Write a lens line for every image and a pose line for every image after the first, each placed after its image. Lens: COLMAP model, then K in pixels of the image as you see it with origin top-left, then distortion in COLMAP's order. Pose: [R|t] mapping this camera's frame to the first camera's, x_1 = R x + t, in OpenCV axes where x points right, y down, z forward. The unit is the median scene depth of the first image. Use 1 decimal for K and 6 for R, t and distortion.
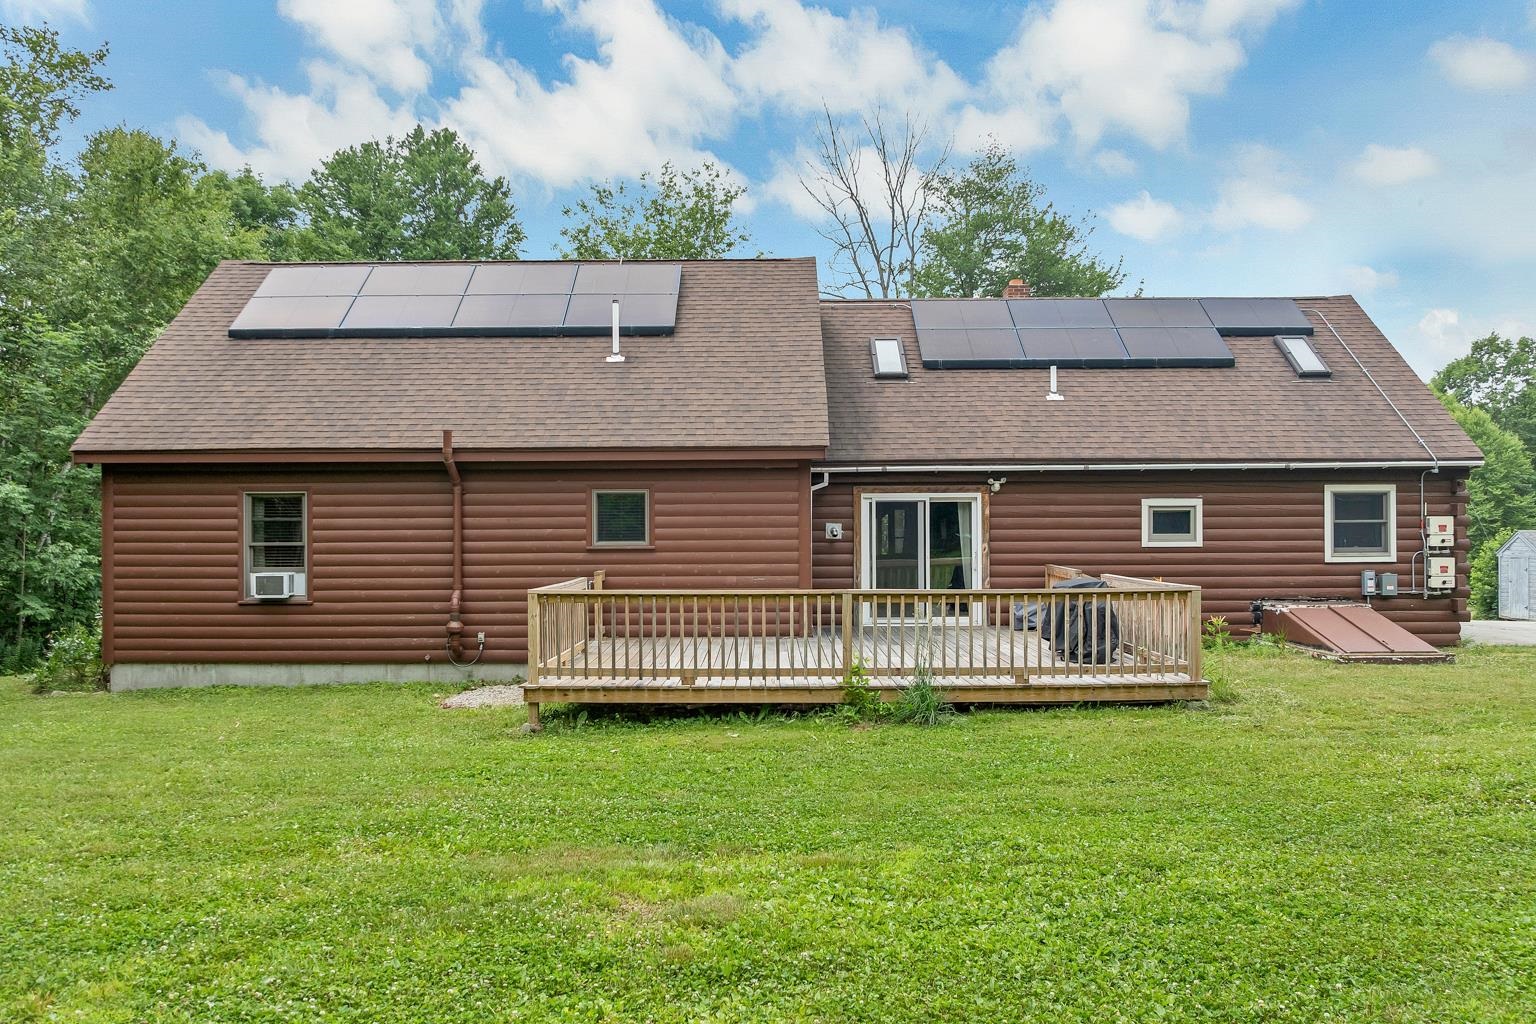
lens RADIAL K [[1138.4, 0, 767.1], [0, 1138.4, 522.8], [0, 0, 1]] dist [-0.008983, 0.011626]
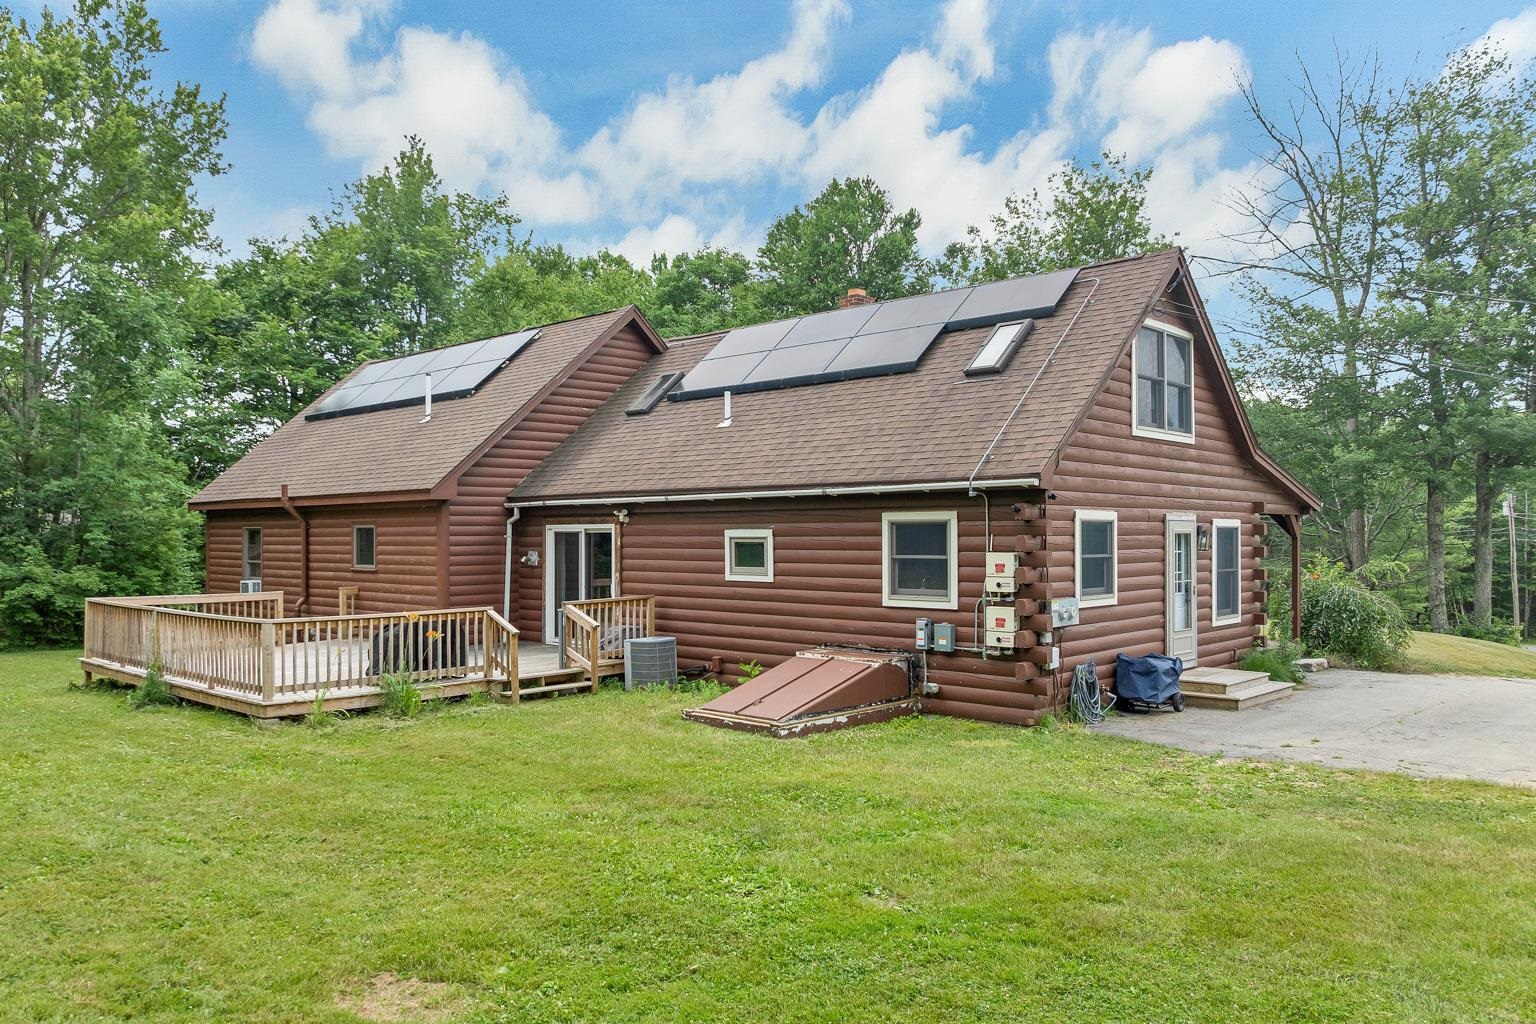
lens RADIAL K [[1138.4, 0, 770.8], [0, 1138.4, 512.6], [0, 0, 1]] dist [-0.008983, 0.011626]
pose [[0.717114, -0.010897, -0.696871, 1.015002], [0.000960, 0.999892, -0.014647, -0.021279], [0.696956, 0.009835, 0.717047, 0.347505]]
